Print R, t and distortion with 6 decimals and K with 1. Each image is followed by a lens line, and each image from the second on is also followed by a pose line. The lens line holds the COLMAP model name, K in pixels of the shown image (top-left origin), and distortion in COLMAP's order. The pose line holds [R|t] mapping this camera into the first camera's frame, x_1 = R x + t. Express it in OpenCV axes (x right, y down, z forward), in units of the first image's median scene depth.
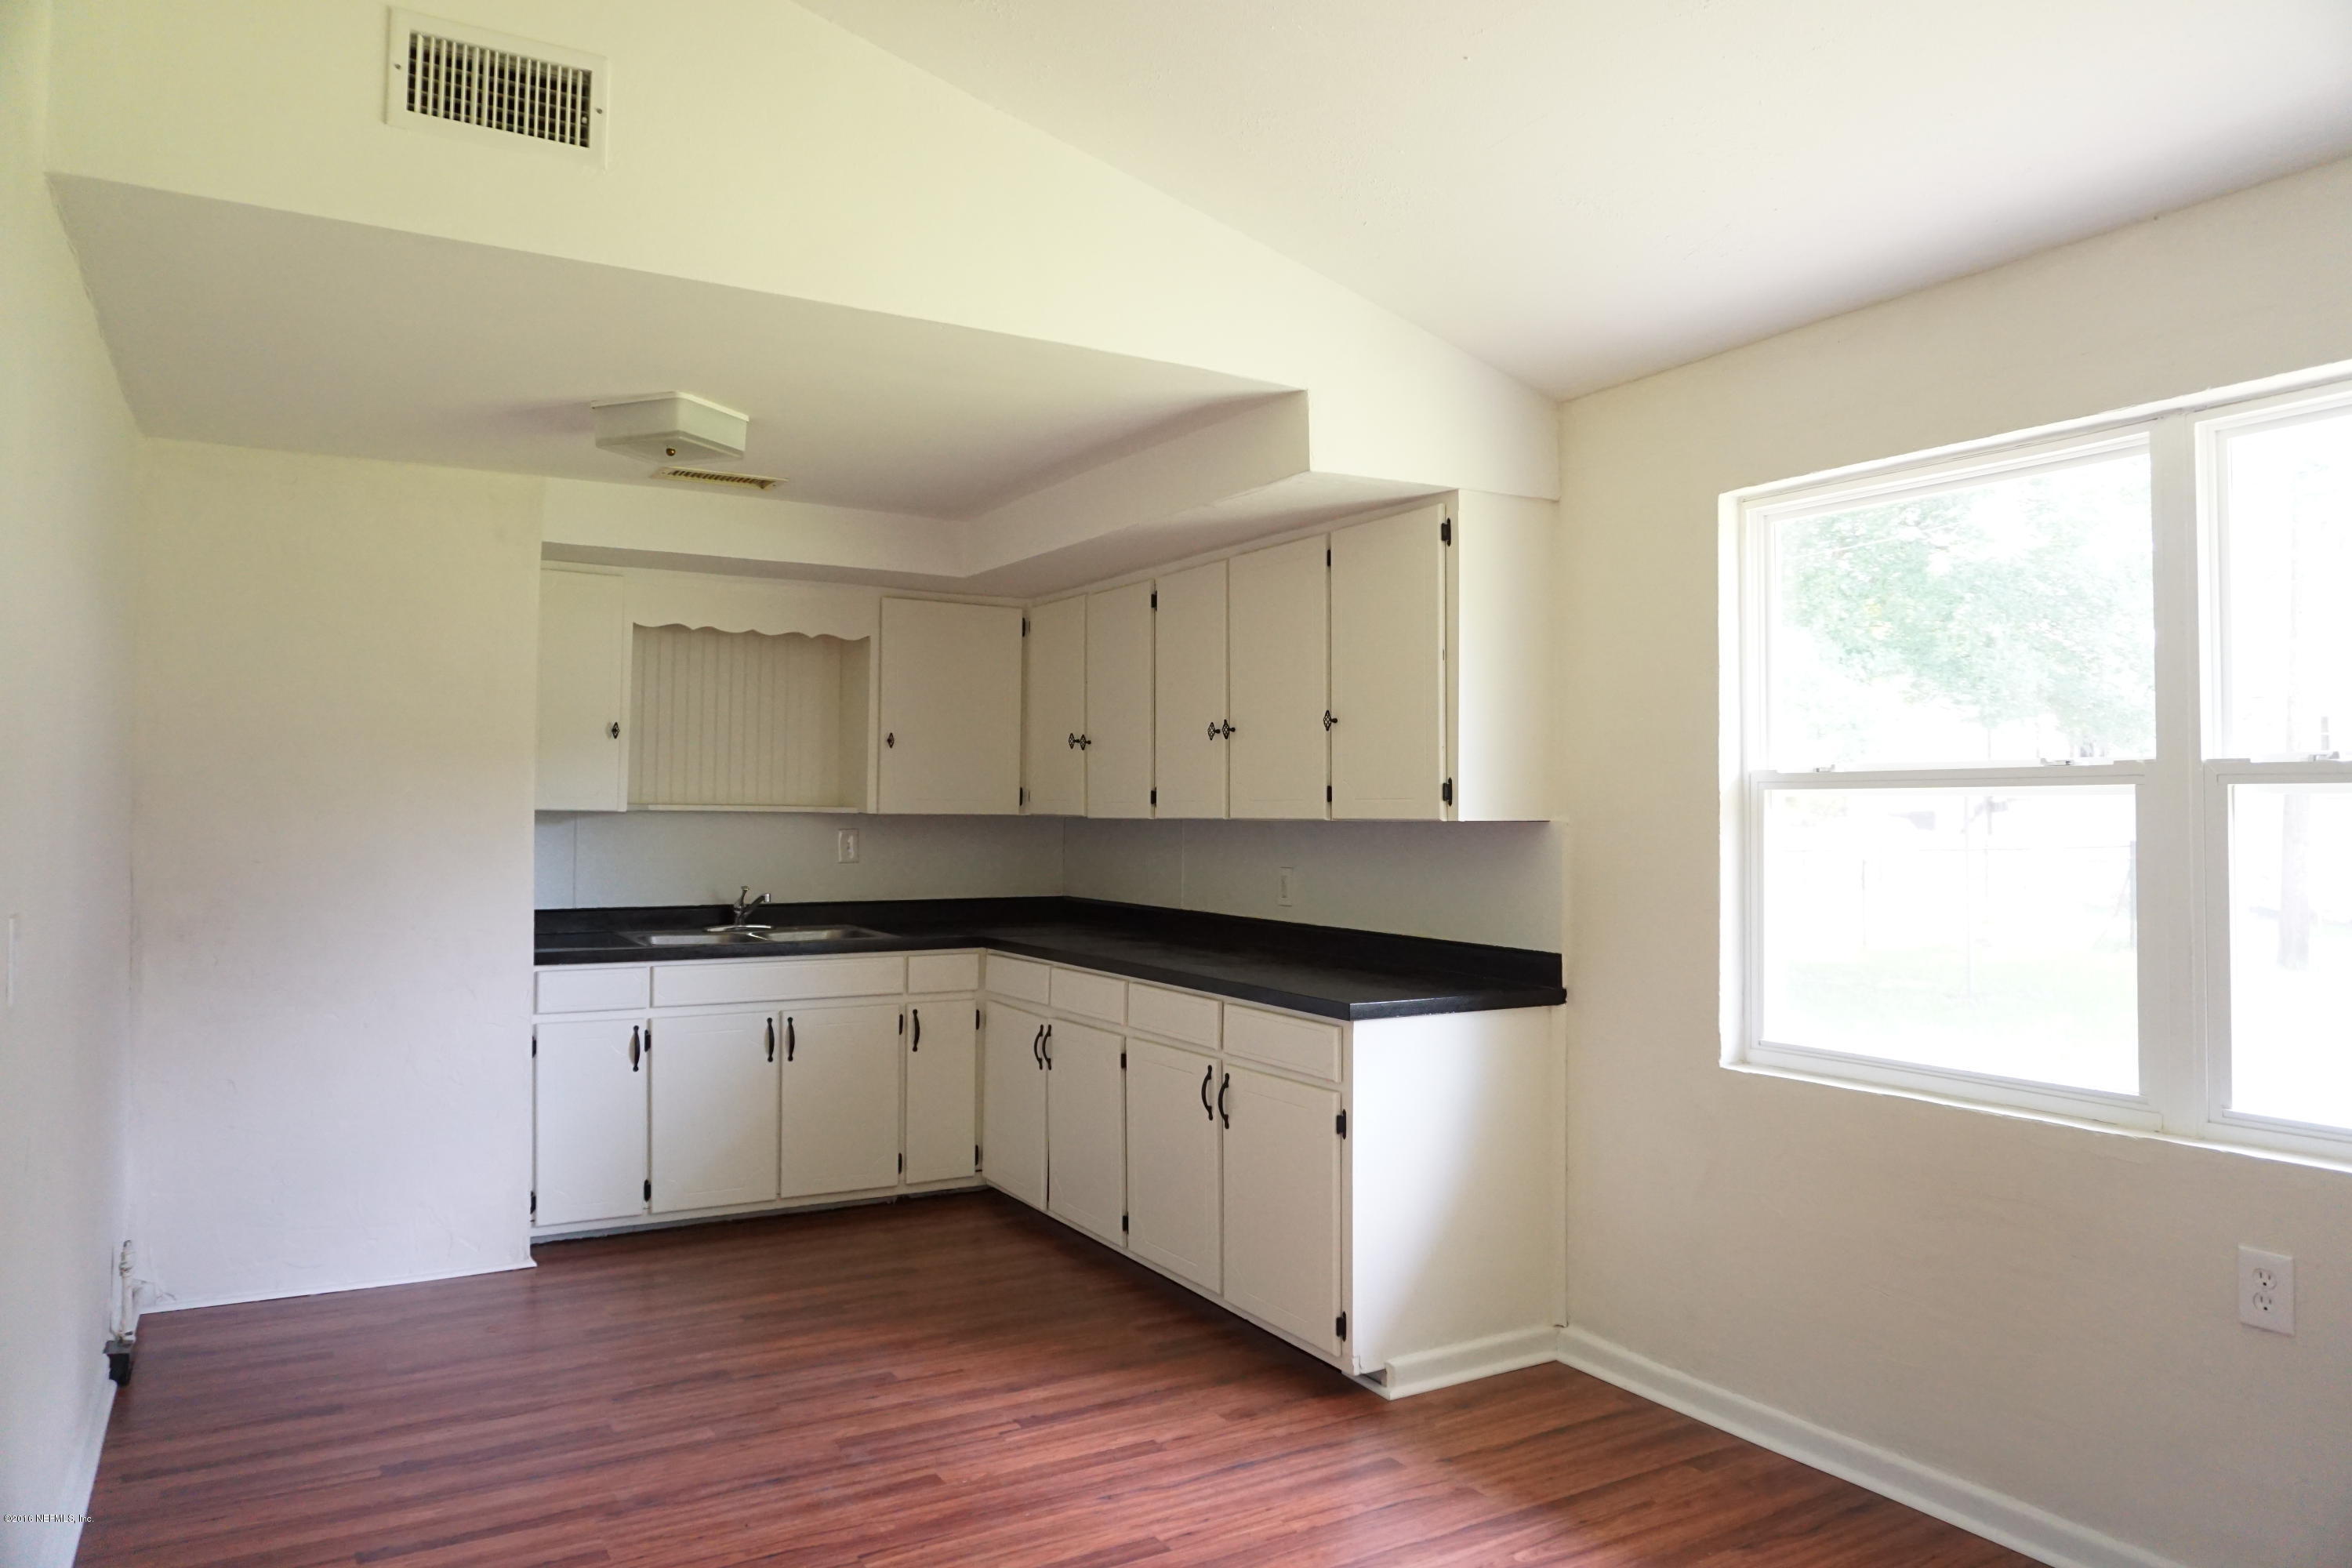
lens RADIAL K [[1548.1, 0, 1170.7], [0, 1548.1, 772.1], [0, 0, 1]] dist [-0.078663, 0.040037]
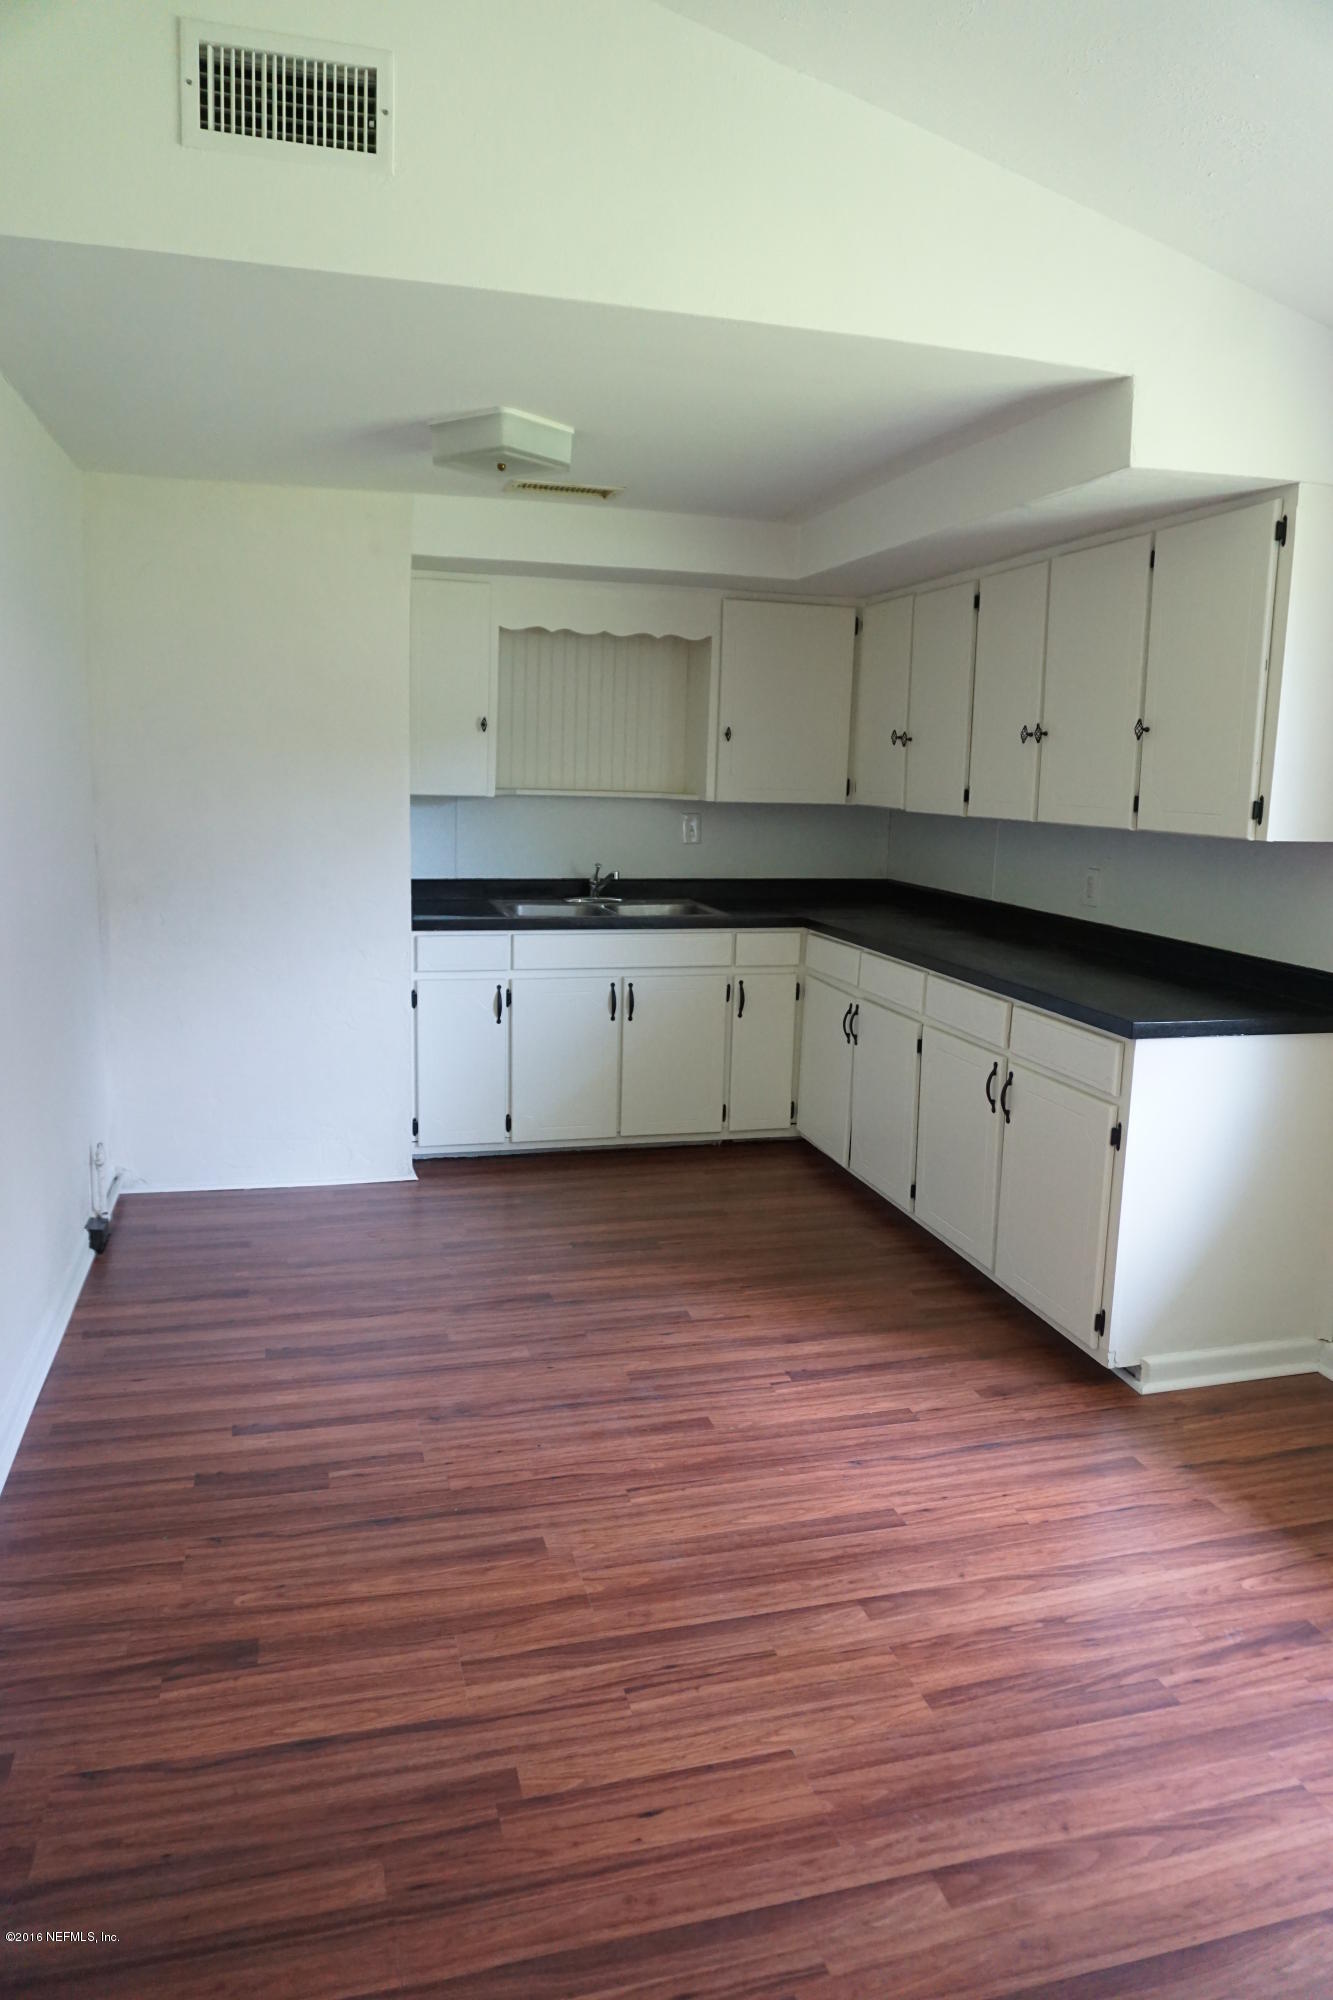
lens RADIAL K [[1316.4, 0, 666.5], [0, 1316.4, 1000.0], [0, 0, 1]] dist [-0.078663, 0.040037]
pose [[0.965277, 0.062118, -0.253736, 0.034001], [-0.011995, 0.980831, 0.194489, -0.023373], [0.260953, -0.184692, 0.947519, 0.109120]]
